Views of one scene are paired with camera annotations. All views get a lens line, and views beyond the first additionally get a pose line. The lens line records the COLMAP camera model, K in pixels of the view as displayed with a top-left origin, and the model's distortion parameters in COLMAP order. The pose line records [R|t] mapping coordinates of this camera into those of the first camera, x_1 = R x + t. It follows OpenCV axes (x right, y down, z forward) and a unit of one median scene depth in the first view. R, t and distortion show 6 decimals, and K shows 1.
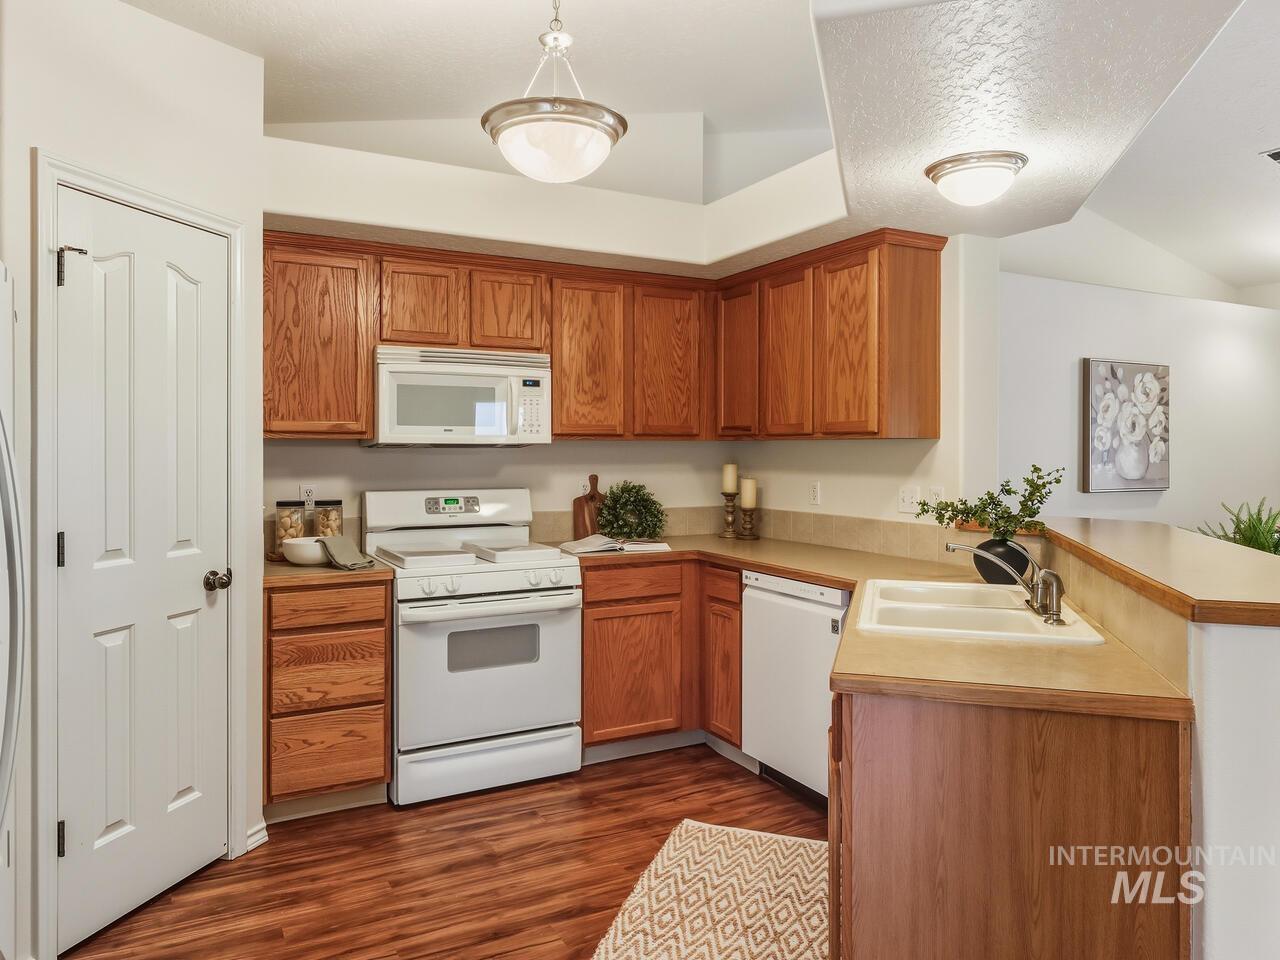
lens RADIAL K [[866.7, 0, 564.4], [0, 866.7, 445.8], [0, 0, 1]] dist [-0.002053, -0.000636]
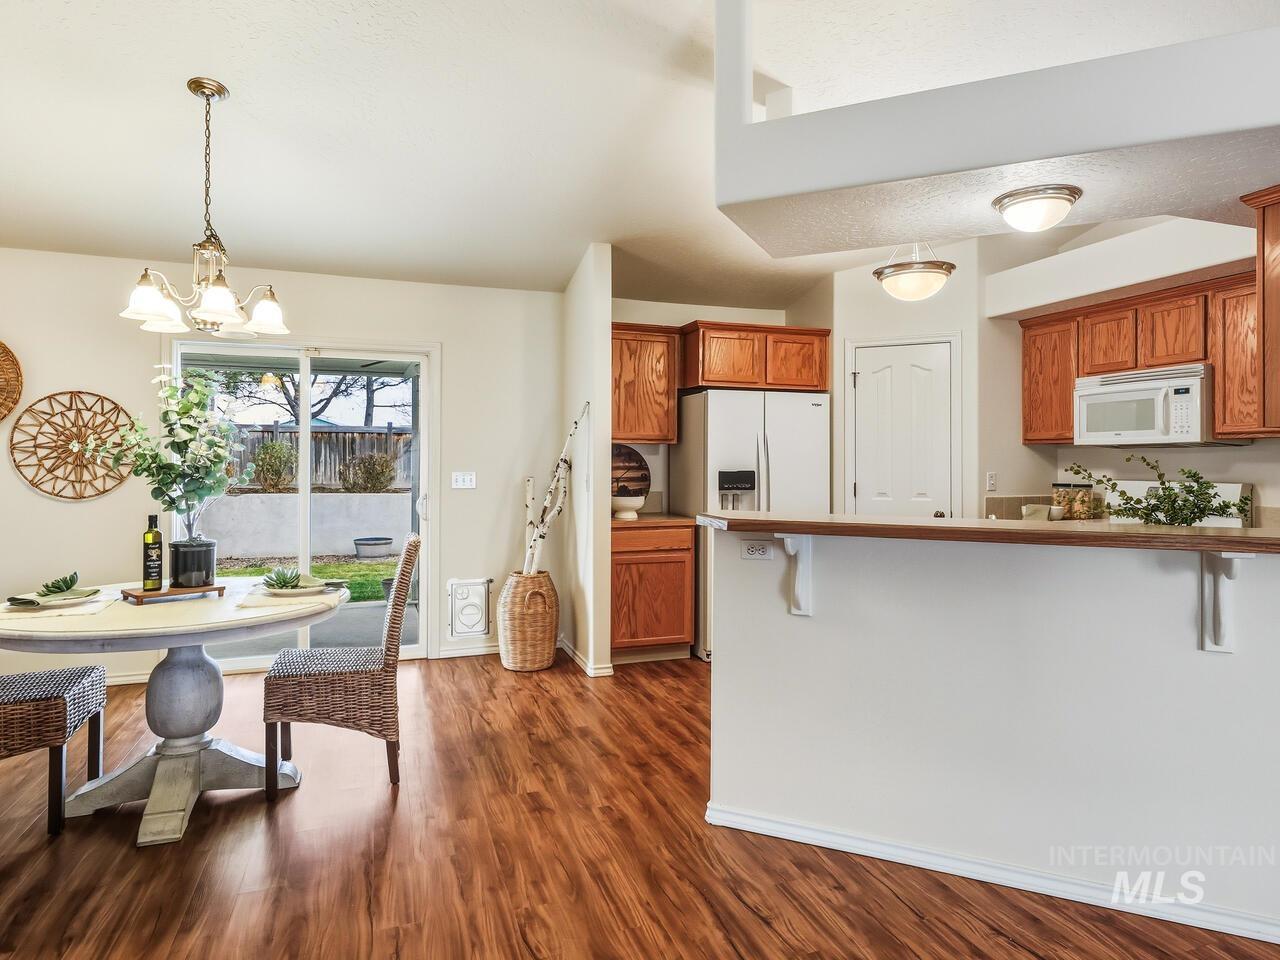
lens RADIAL K [[767.7, 0, 655.9], [0, 767.7, 464.4], [0, 0, 1]] dist [0.002345, -0.000165]
pose [[-0.127795, 0.004845, -0.991789, 1.086120], [0.005105, 0.999978, 0.004227, 0.019065], [0.991787, -0.004523, -0.127817, 0.424931]]
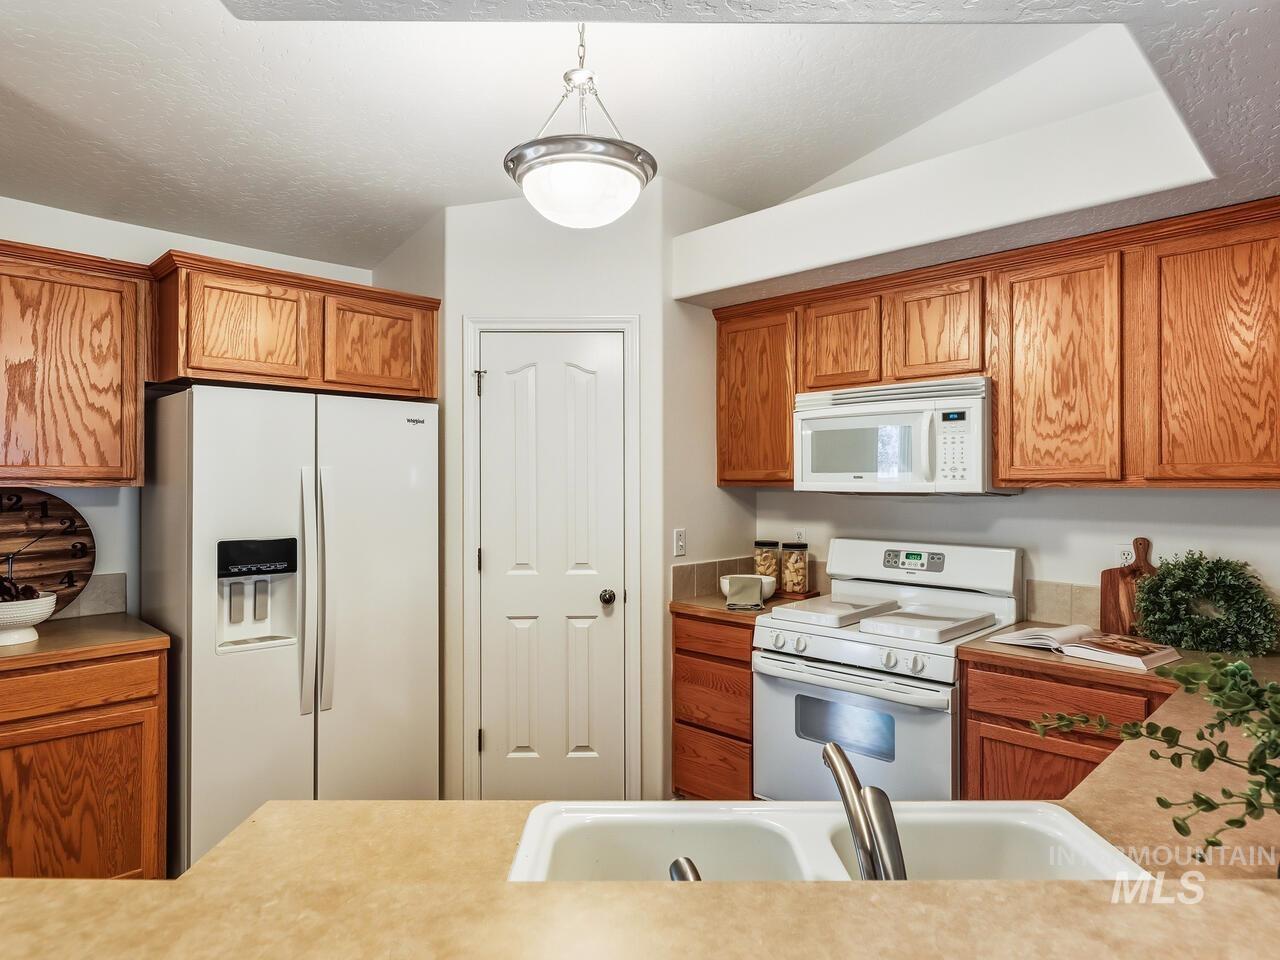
lens RADIAL K [[767.7, 0, 655.9], [0, 767.7, 464.4], [0, 0, 1]] dist [0.002345, -0.000165]
pose [[0.325888, -0.019067, -0.945216, 0.536887], [0.008313, 0.999816, -0.017302, -0.018225], [0.945372, -0.002219, 0.325987, 0.511764]]
